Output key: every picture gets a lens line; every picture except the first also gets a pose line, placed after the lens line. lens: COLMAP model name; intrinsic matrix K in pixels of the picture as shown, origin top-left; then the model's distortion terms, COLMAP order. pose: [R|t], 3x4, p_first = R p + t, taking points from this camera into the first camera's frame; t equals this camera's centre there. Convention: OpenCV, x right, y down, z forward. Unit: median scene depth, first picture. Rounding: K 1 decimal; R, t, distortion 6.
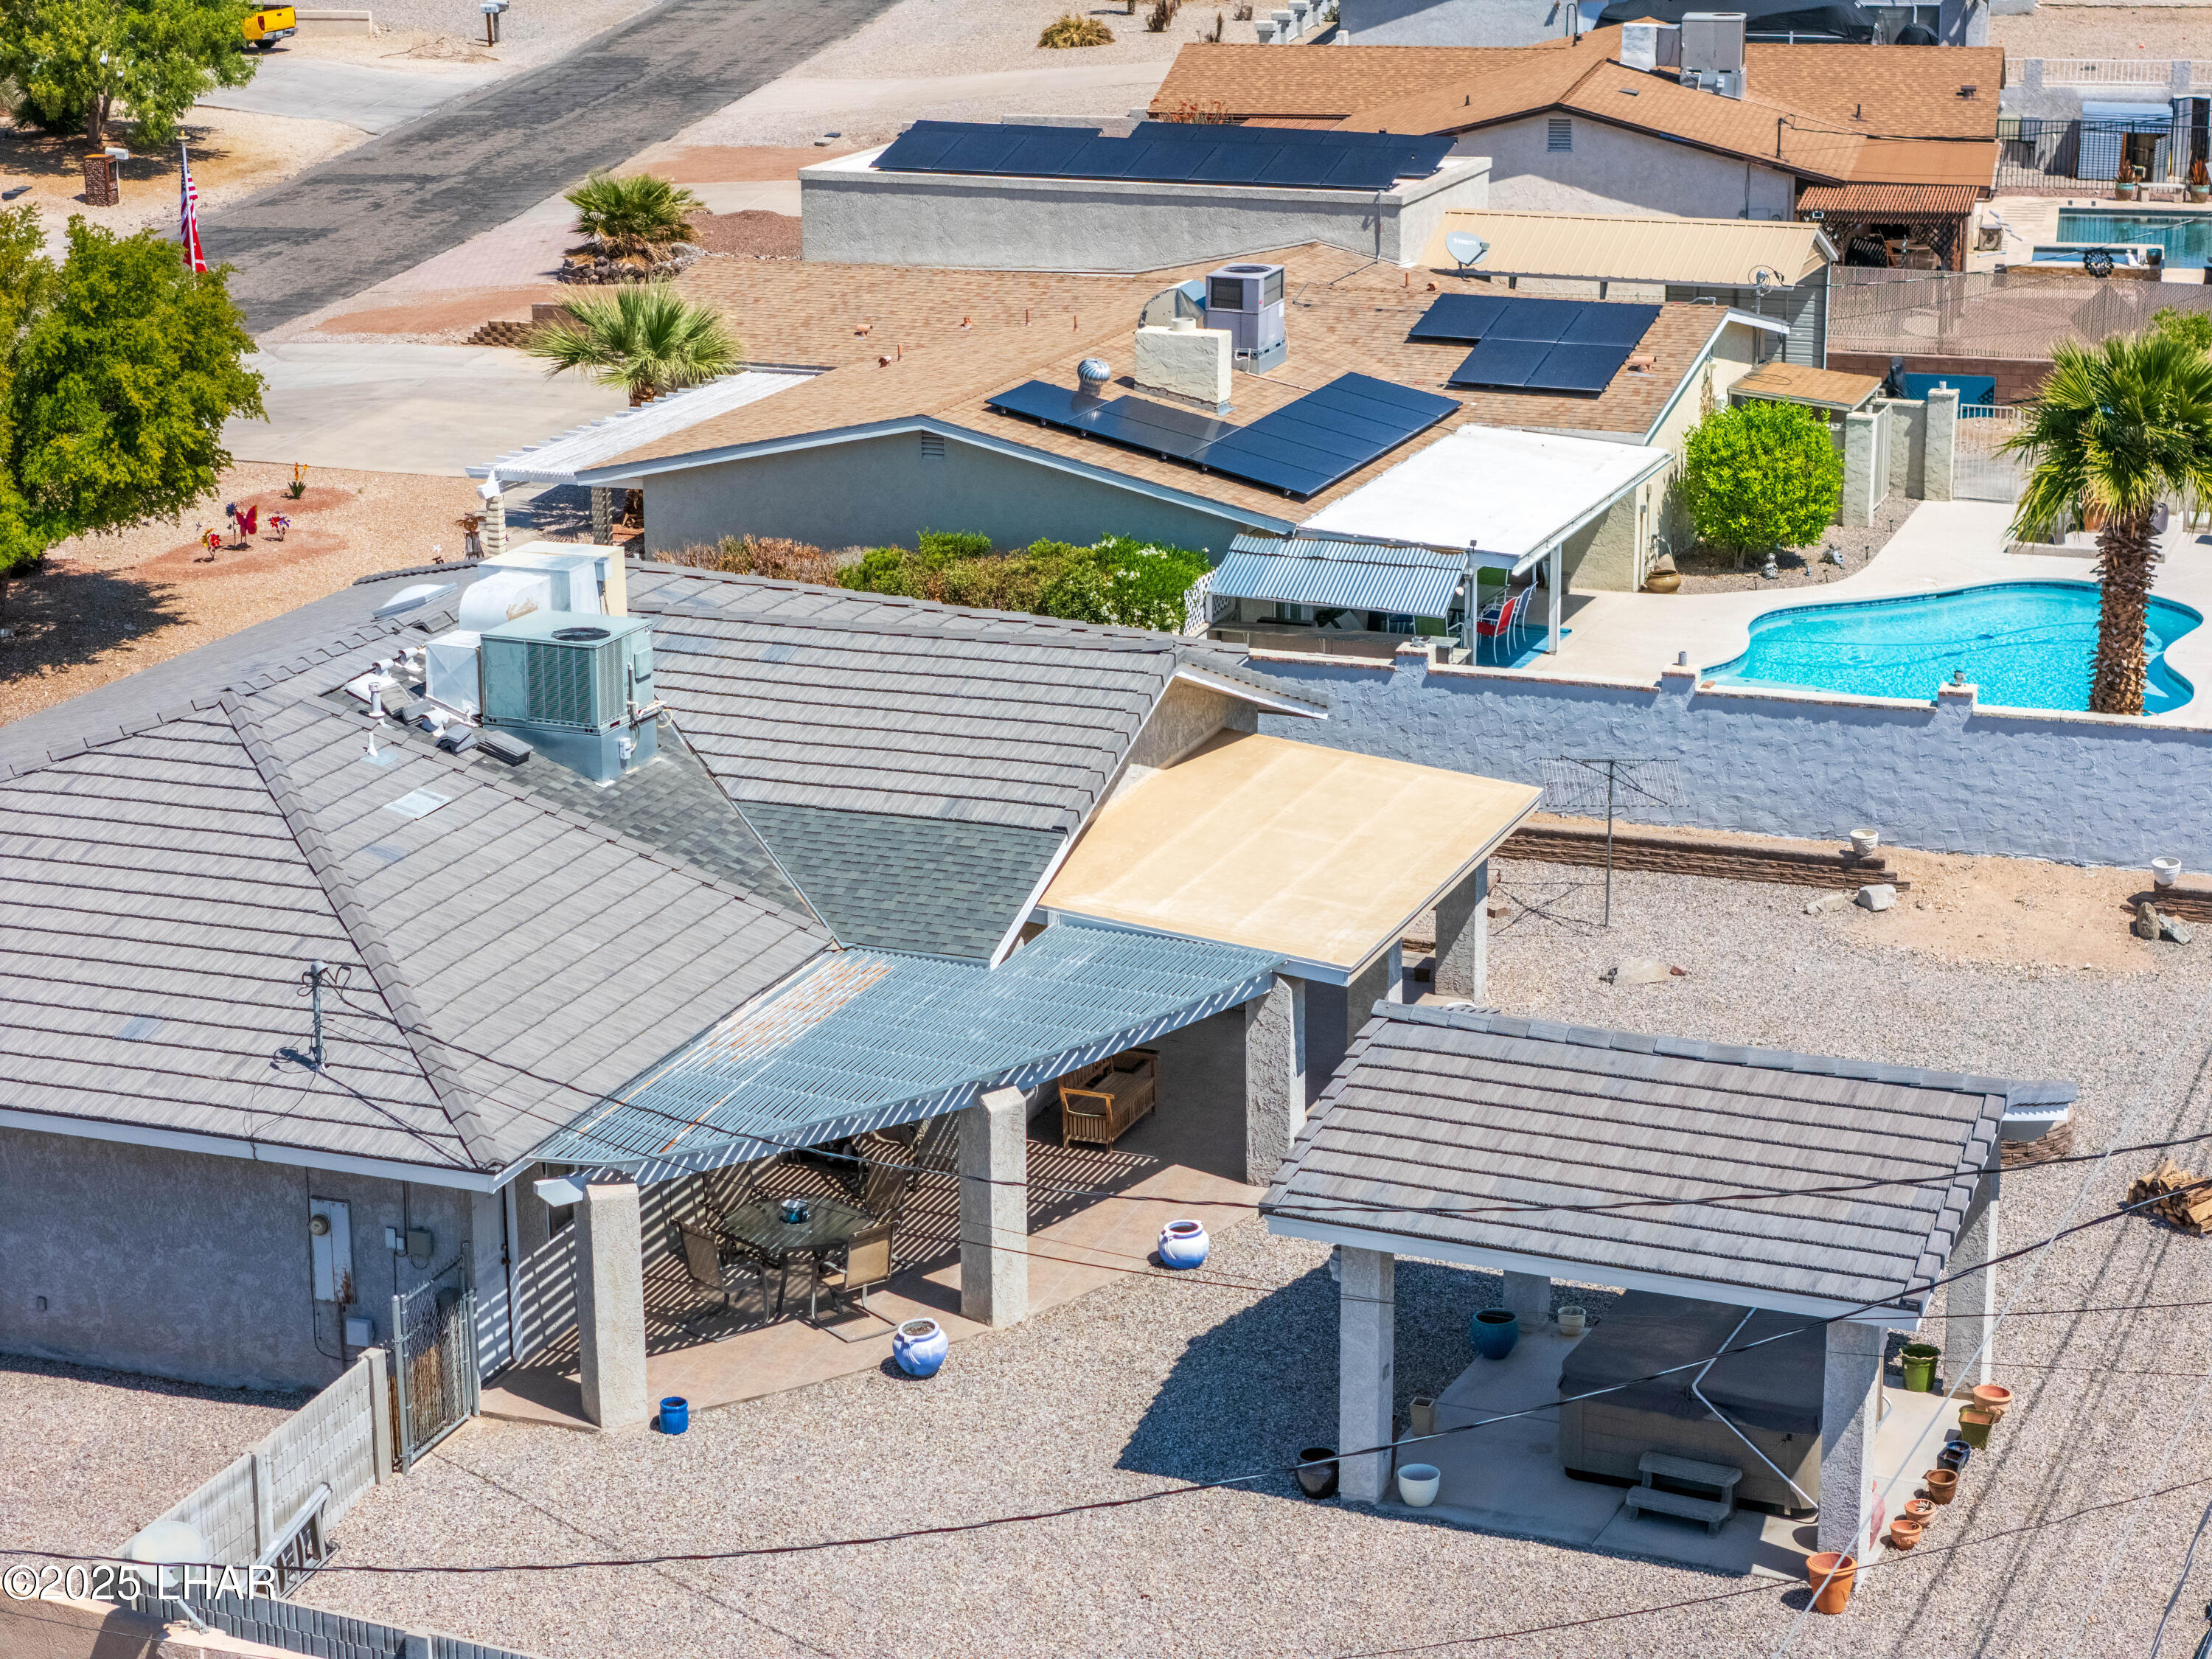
lens RADIAL K [[4410.9, 0, 1105.8], [0, 4410.9, 833.9], [0, 0, 1]] dist [-0.020804, 0.000000]
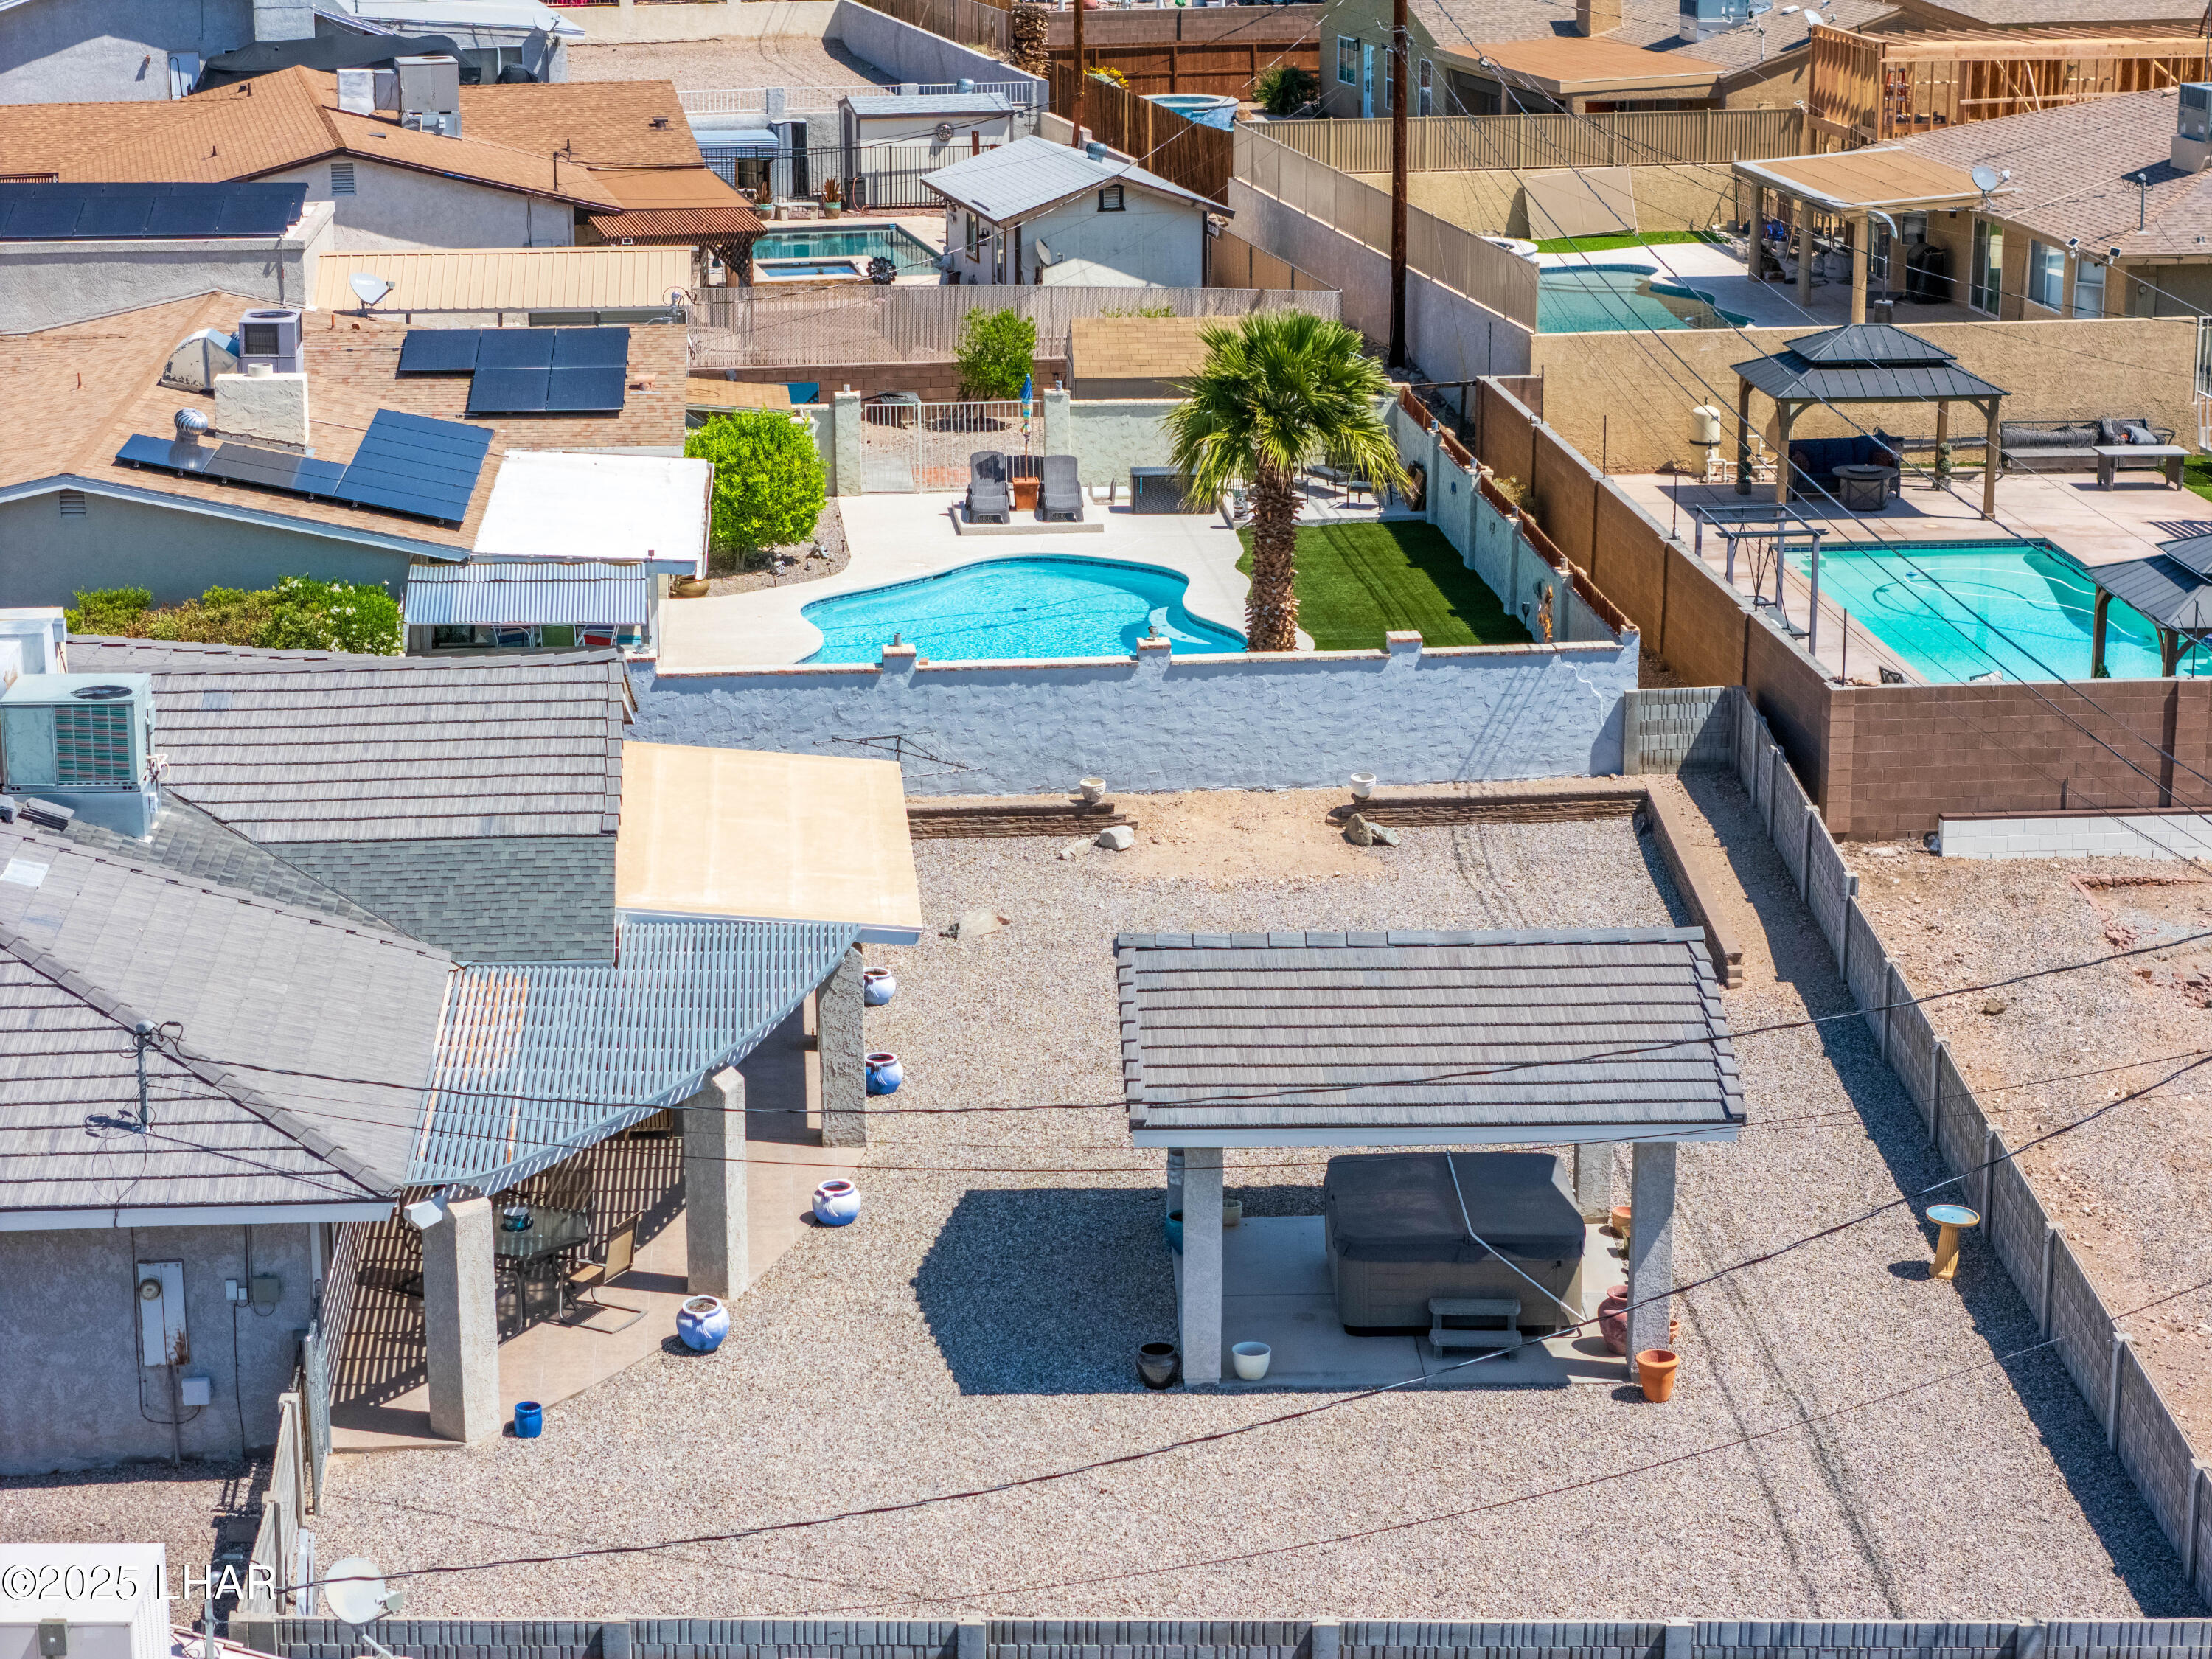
lens RADIAL K [[4410.9, 0, 1104.9], [0, 4410.9, 825.0], [0, 0, 1]] dist [-0.020804, 0.000000]
pose [[0.901488, -0.107047, 0.419357, -0.291529], [0.113248, 0.993515, 0.010160, -0.000244], [-0.417725, 0.038332, 0.907764, 0.007822]]
